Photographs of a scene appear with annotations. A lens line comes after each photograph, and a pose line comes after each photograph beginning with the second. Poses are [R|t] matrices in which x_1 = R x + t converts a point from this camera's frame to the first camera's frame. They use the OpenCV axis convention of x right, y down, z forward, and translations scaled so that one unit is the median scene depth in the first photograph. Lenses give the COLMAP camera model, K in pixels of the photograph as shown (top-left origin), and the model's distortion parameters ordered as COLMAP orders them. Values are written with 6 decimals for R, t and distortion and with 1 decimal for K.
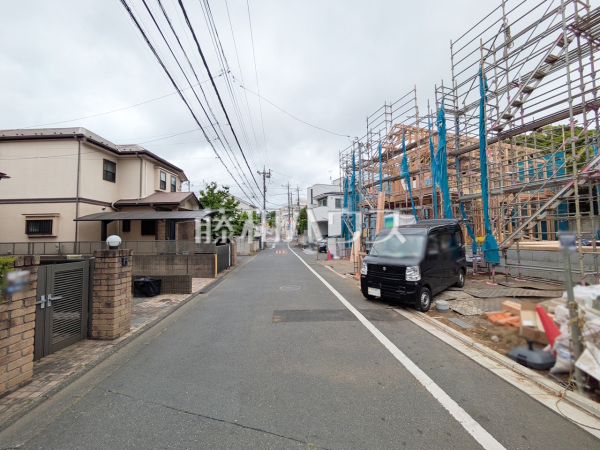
lens RADIAL K [[237.0, 0, 299.2], [0, 237.0, 225.0], [0, 0, 1]] dist [0.001238, 0.000175]
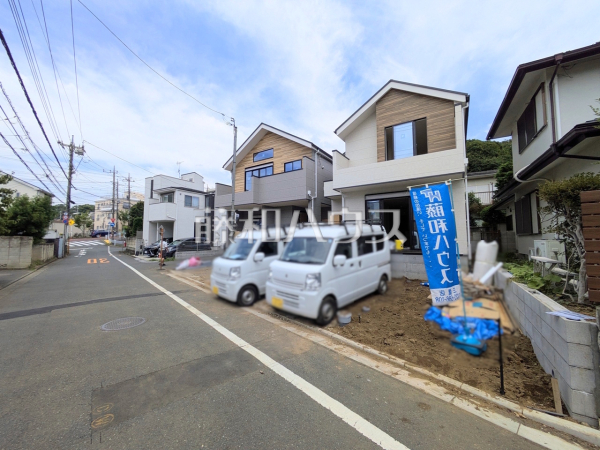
lens RADIAL K [[237.0, 0, 299.4], [0, 237.0, 223.9], [0, 0, 1]] dist [0.001238, 0.000175]
pose [[0.805828, 0.051864, 0.589874, -0.012761], [-0.039109, 0.998643, -0.034379, 0.004593], [-0.590857, 0.004634, 0.806763, 0.067381]]
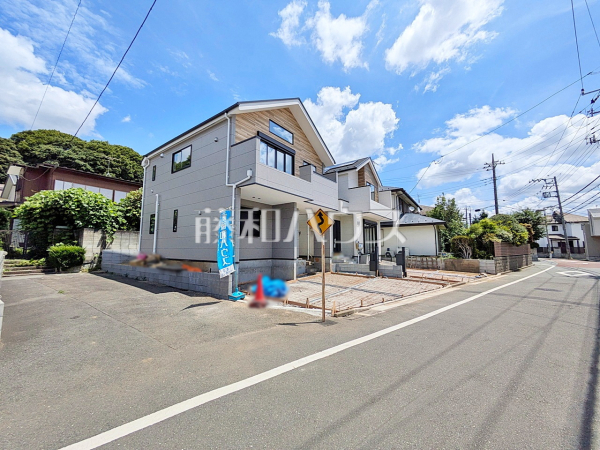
lens RADIAL K [[237.0, 0, 296.9], [0, 237.0, 222.9], [0, 0, 1]] dist [0.001238, 0.000175]
pose [[-0.545012, 0.103684, 0.831992, -0.098702], [-0.037161, 0.988362, -0.147514, 0.041141], [-0.837604, -0.111314, -0.534816, 0.722232]]
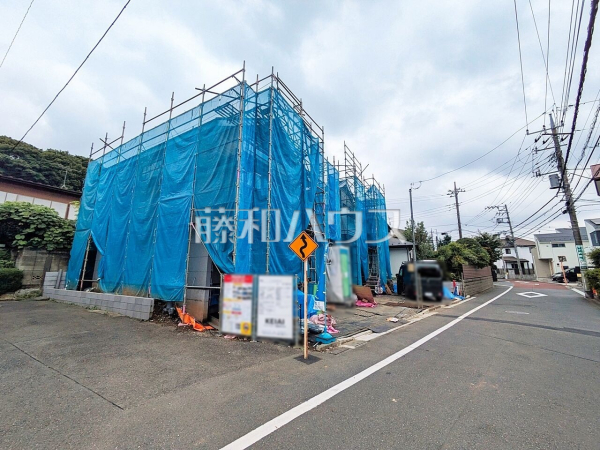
lens RADIAL K [[237.0, 0, 297.5], [0, 237.0, 223.9], [0, 0, 1]] dist [0.001238, 0.000175]
pose [[-0.634836, 0.155024, 0.756936, -0.083639], [-0.034947, 0.972901, -0.228564, 0.036307], [-0.771857, -0.171553, -0.612215, 0.718808]]
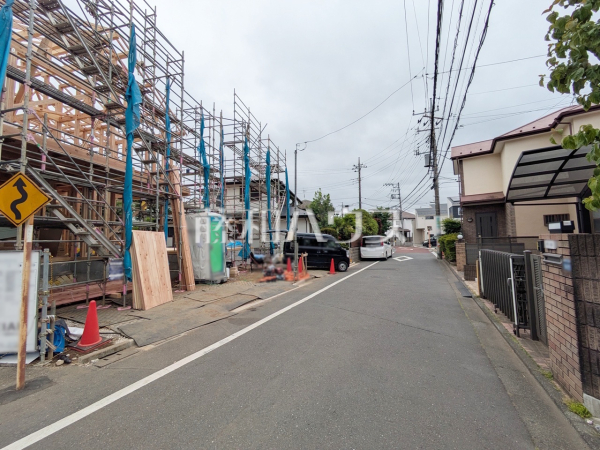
lens RADIAL K [[237.0, 0, 300.9], [0, 237.0, 225.6], [0, 0, 1]] dist [0.001238, 0.000175]
pose [[-0.844755, 0.064458, 0.531258, -0.100412], [0.004556, 0.993550, -0.113304, 0.034484], [-0.535134, -0.093294, -0.839600, 0.622906]]
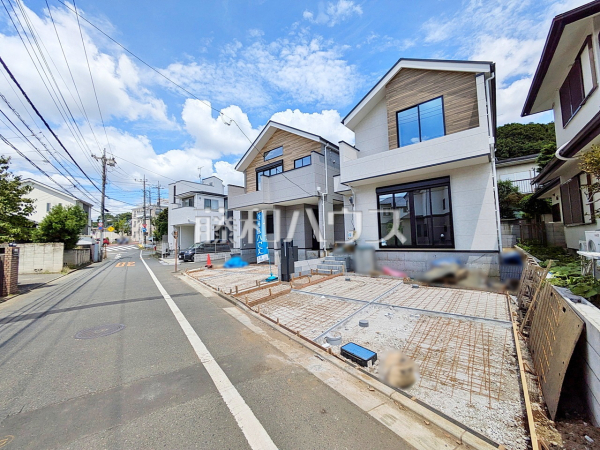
lens RADIAL K [[237.0, 0, 298.9], [0, 237.0, 222.9], [0, 0, 1]] dist [0.001238, 0.000175]
pose [[0.867637, 0.025406, 0.496549, 0.022707], [-0.008452, 0.999303, -0.036361, 0.005736], [-0.497127, 0.027351, 0.867247, 0.069046]]
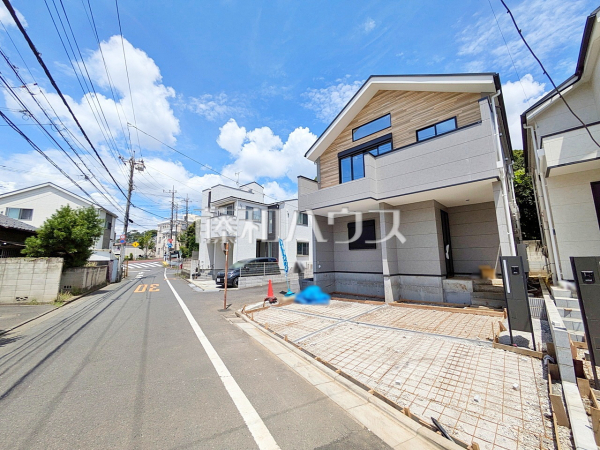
lens RADIAL K [[237.0, 0, 299.3], [0, 237.0, 223.3], [0, 0, 1]] dist [0.001238, 0.000175]
pose [[0.900463, 0.072141, 0.428908, -0.003082], [-0.024342, 0.992962, -0.115909, 0.015858], [-0.434251, 0.093931, 0.895881, 0.295986]]
